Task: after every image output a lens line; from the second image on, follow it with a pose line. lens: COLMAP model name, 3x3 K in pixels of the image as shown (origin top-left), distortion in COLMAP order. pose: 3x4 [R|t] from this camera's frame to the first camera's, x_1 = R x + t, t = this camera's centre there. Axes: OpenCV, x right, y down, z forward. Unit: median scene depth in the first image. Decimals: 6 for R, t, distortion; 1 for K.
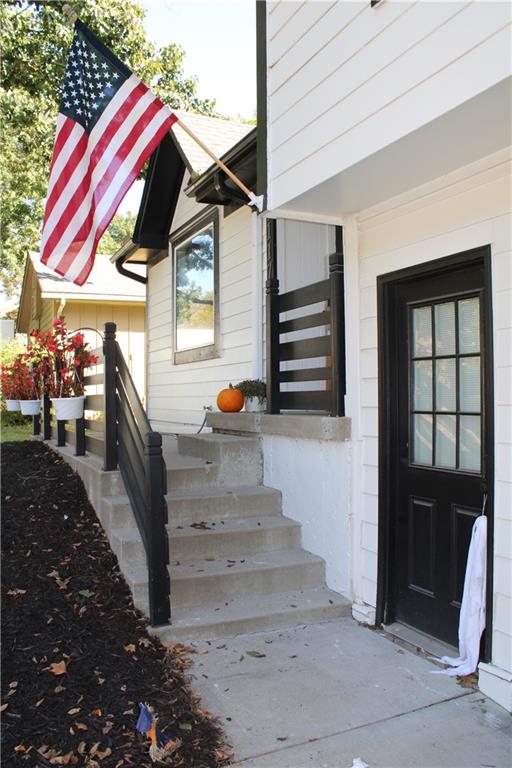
lens RADIAL K [[649.6, 0, 256.0], [0, 649.6, 384.0], [0, 0, 1]] dist [0.000064, -0.000069]
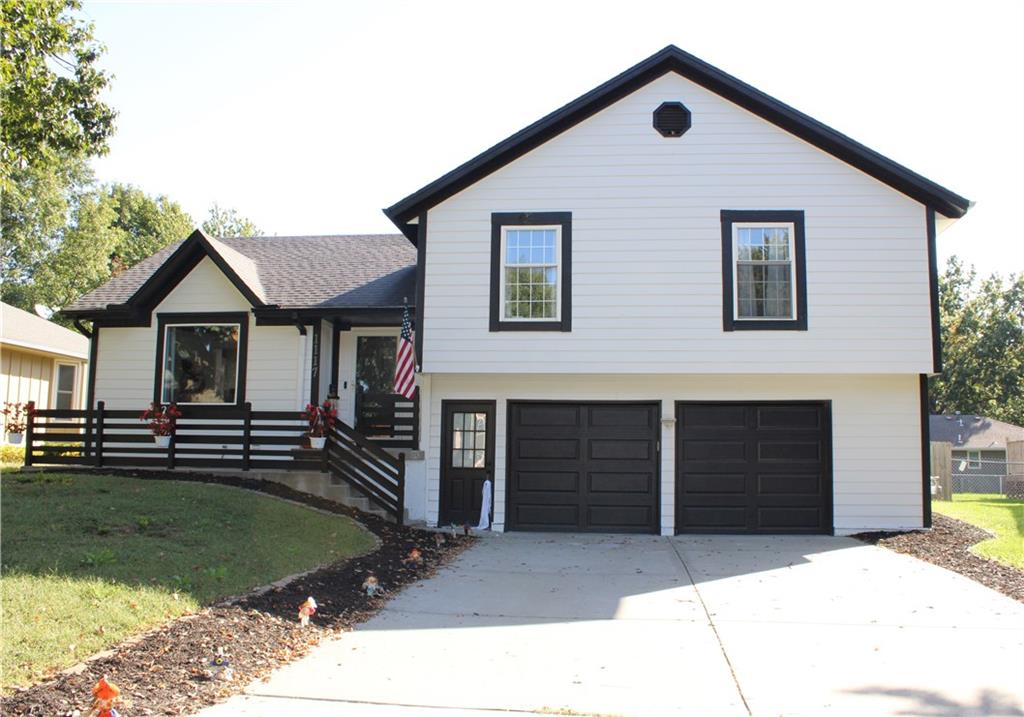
lens RADIAL K [[1039.5, 0, 512.0], [0, 1039.5, 327.6], [0, 0, 1]] dist [-0.134267, -0.009847]
pose [[0.520184, 0.122902, 0.845165, -3.578150], [-0.034485, 0.991807, -0.123001, 0.065861], [-0.853358, 0.034838, 0.520160, -1.623218]]
